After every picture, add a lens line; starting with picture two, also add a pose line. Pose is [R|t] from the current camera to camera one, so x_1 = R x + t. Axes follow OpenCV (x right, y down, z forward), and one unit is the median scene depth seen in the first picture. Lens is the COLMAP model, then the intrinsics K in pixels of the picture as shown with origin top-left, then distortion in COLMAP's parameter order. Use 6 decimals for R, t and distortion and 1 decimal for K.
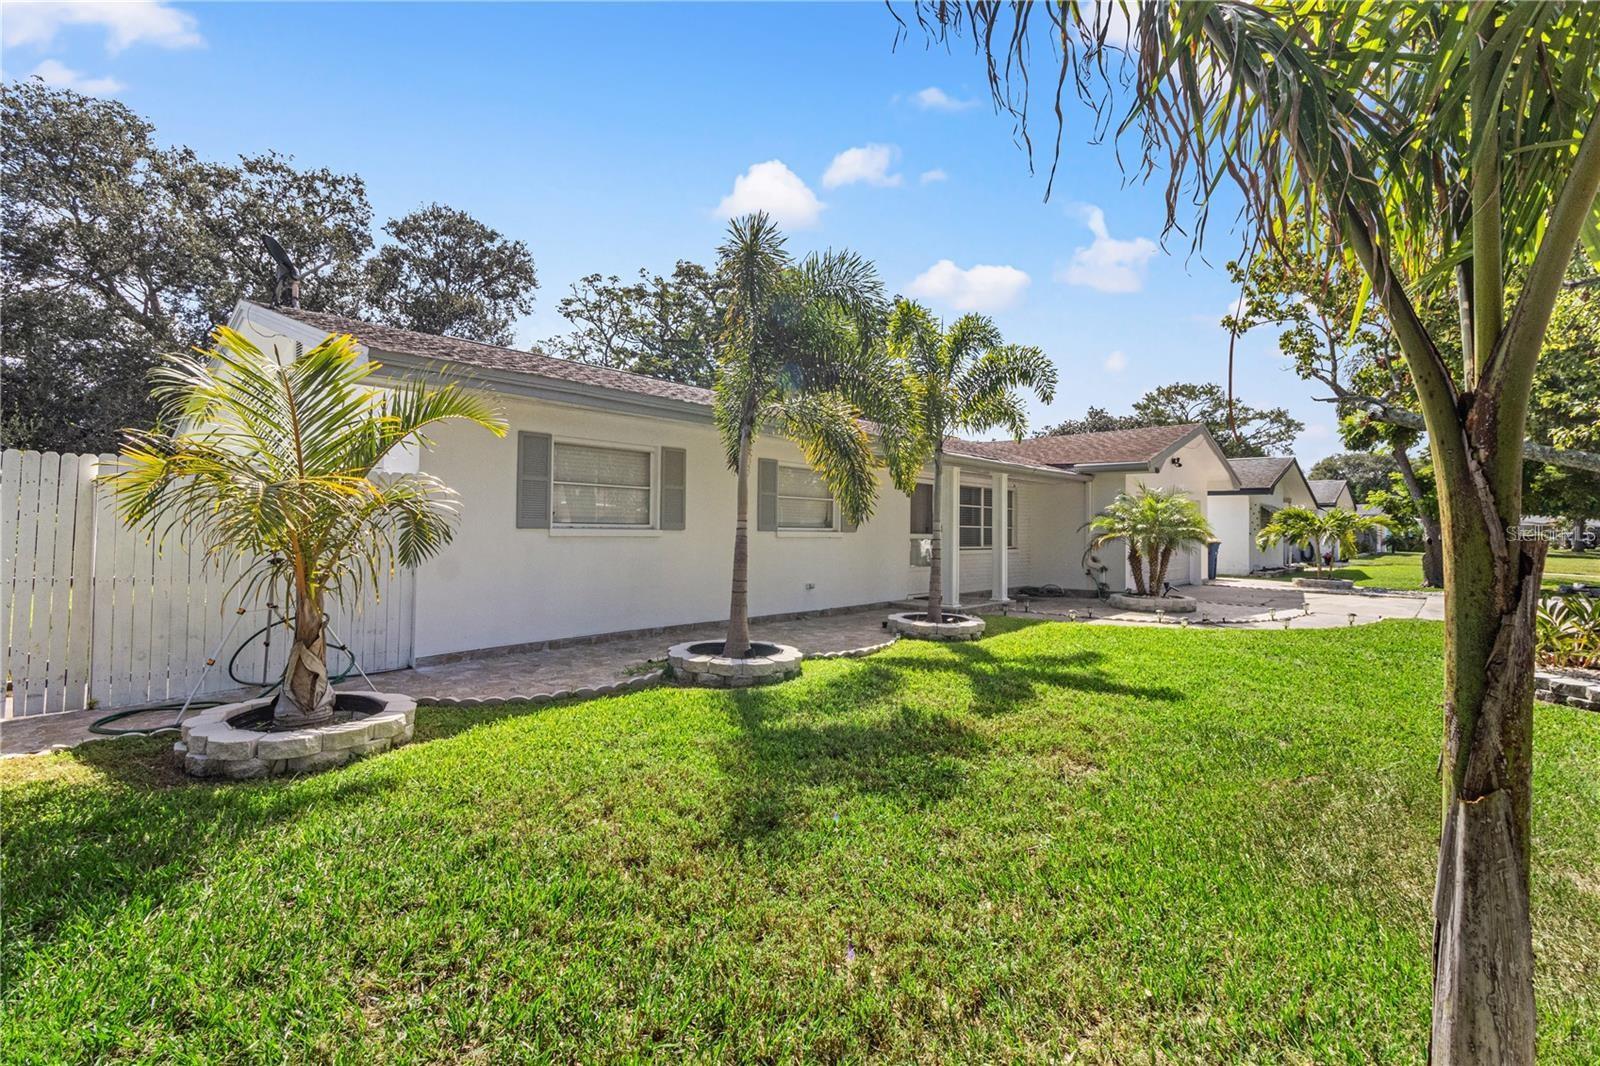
lens RADIAL K [[751.3, 0, 803.1], [0, 751.3, 503.7], [0, 0, 1]] dist [0.001113, -0.000513]
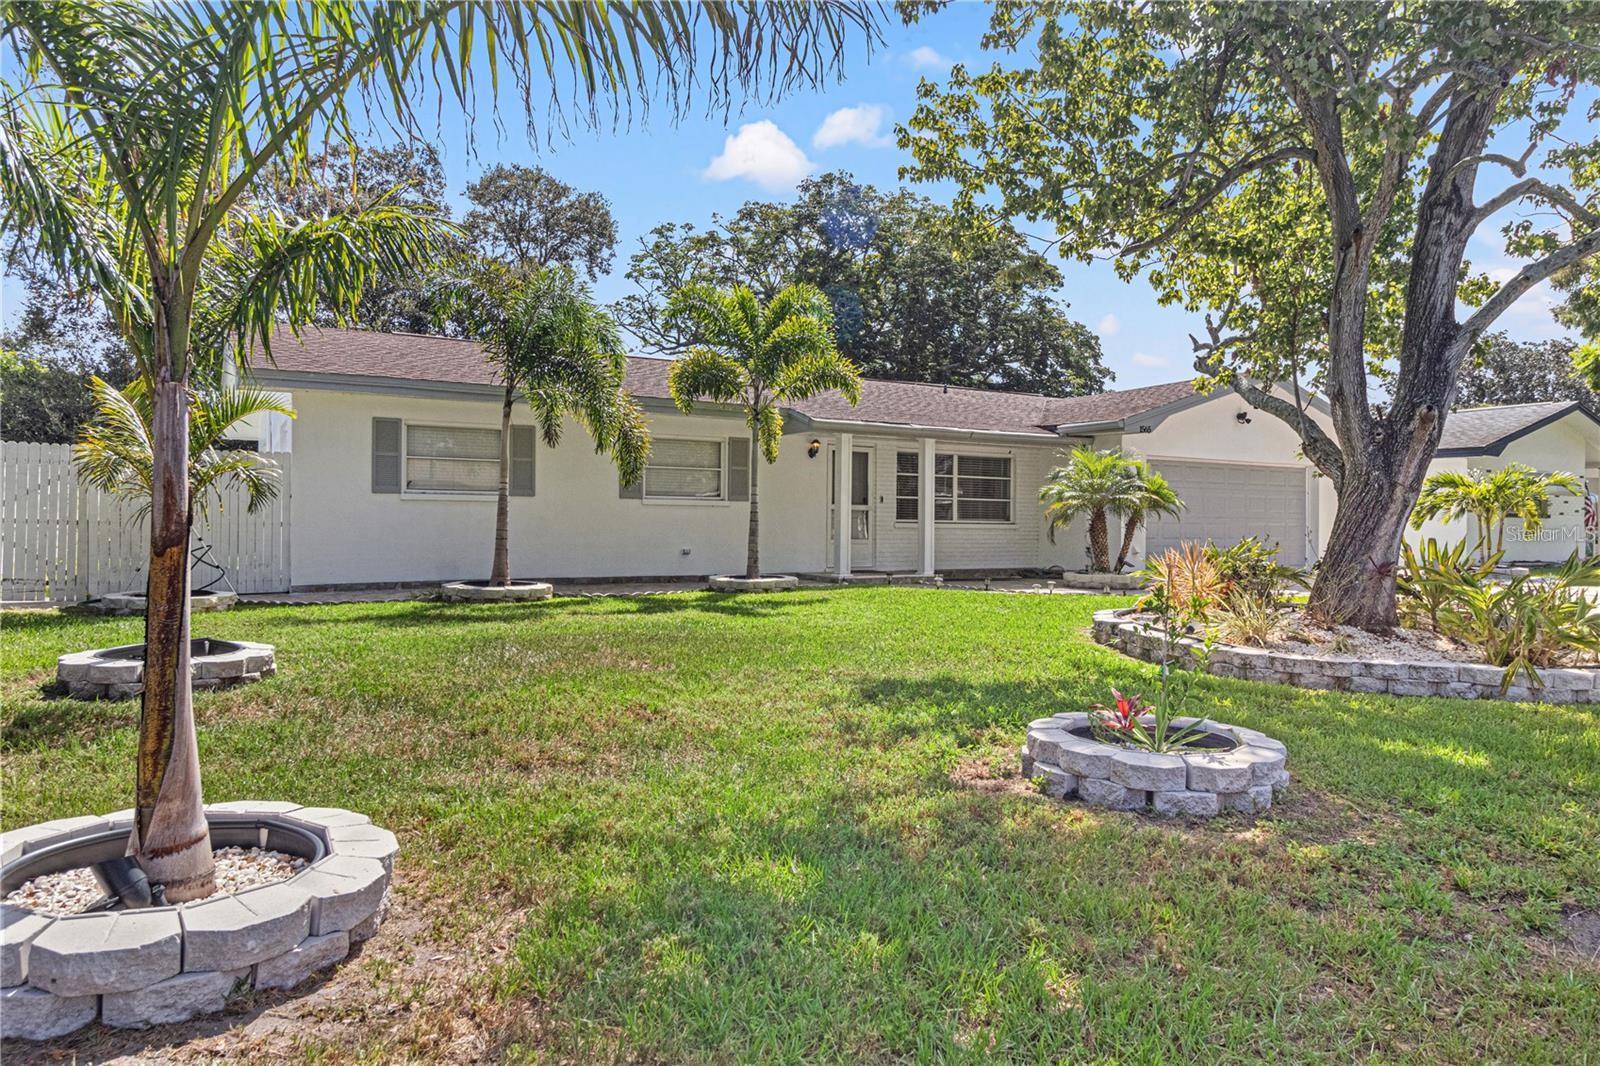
lens RADIAL K [[1071.7, 0, 793.0], [0, 1071.7, 509.2], [0, 0, 1]] dist [-0.001711, -0.001344]
pose [[0.951537, -0.008523, -0.307415, 0.275055], [0.013434, 0.999814, 0.013864, 0.014071], [0.307240, -0.017322, 0.951474, -0.170131]]
